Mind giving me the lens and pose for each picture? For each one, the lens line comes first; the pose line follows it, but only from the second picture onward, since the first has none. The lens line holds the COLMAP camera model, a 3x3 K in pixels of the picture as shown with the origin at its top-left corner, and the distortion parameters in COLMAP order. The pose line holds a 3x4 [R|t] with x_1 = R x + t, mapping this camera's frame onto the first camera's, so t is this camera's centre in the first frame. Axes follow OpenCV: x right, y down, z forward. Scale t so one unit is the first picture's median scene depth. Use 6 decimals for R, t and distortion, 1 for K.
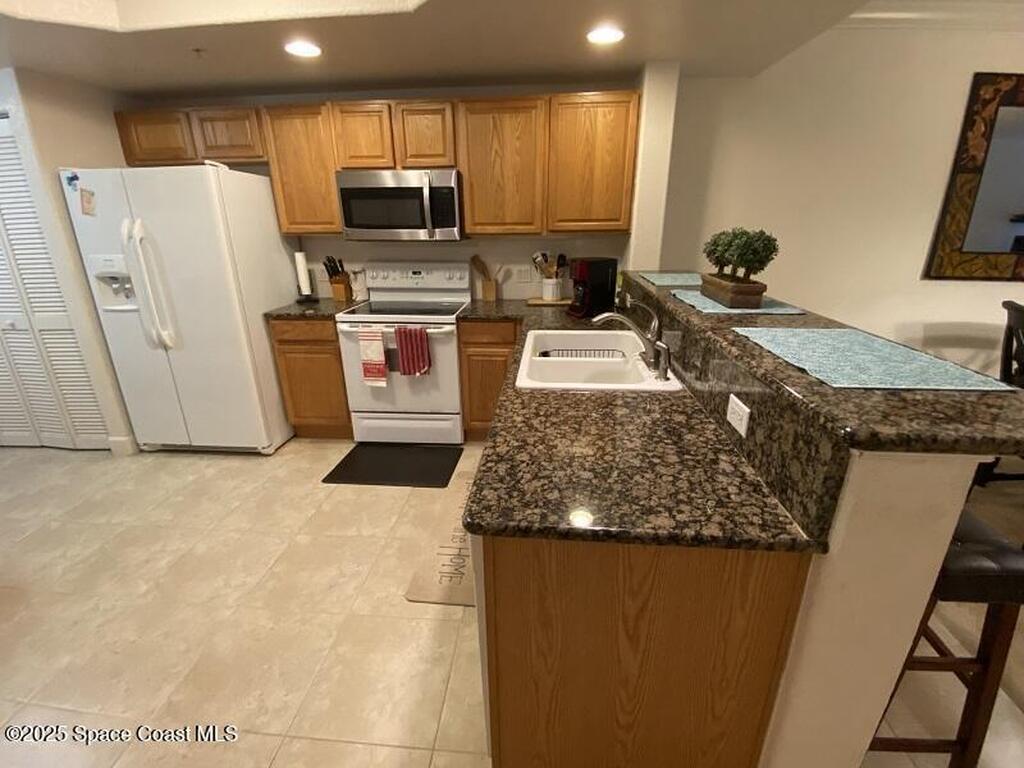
lens RADIAL K [[452.2, 0, 513.8], [0, 452.2, 387.8], [0, 0, 1]] dist [0.002680, -0.012563]
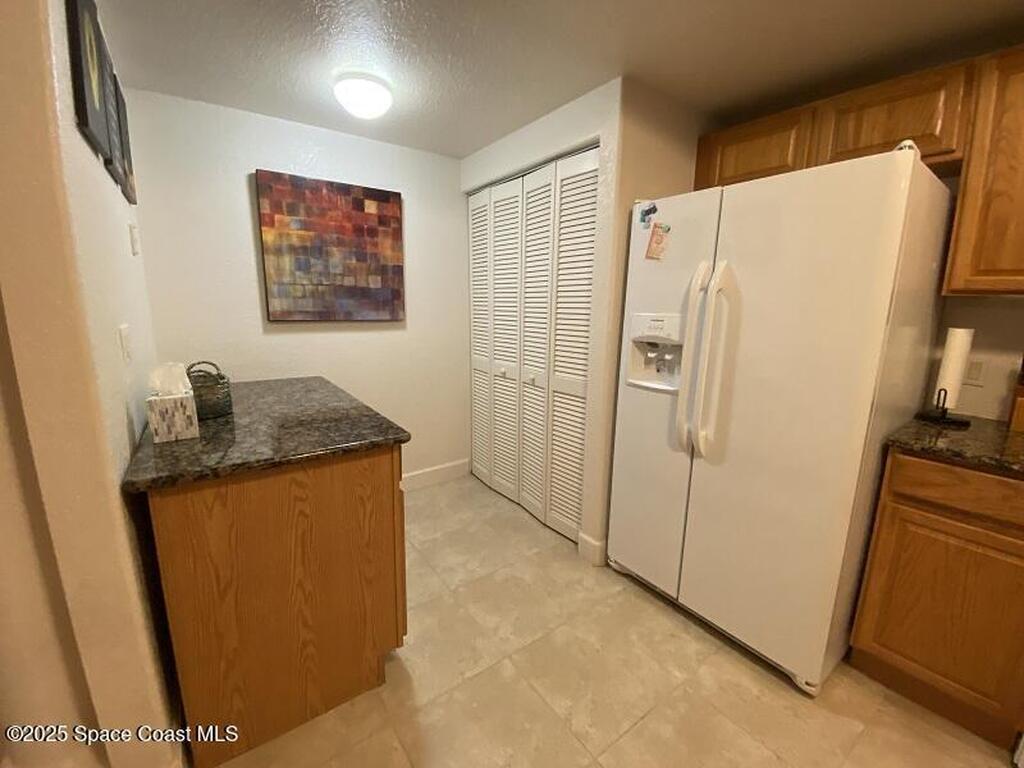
lens RADIAL K [[414.9, 0, 508.4], [0, 414.9, 387.1], [0, 0, 1]] dist [-0.035056, -0.000269]
pose [[0.643101, 0.164261, -0.747957, -0.507729], [-0.274362, 0.961307, -0.024784, -0.092361], [0.714945, 0.221150, 0.663285, 0.385792]]
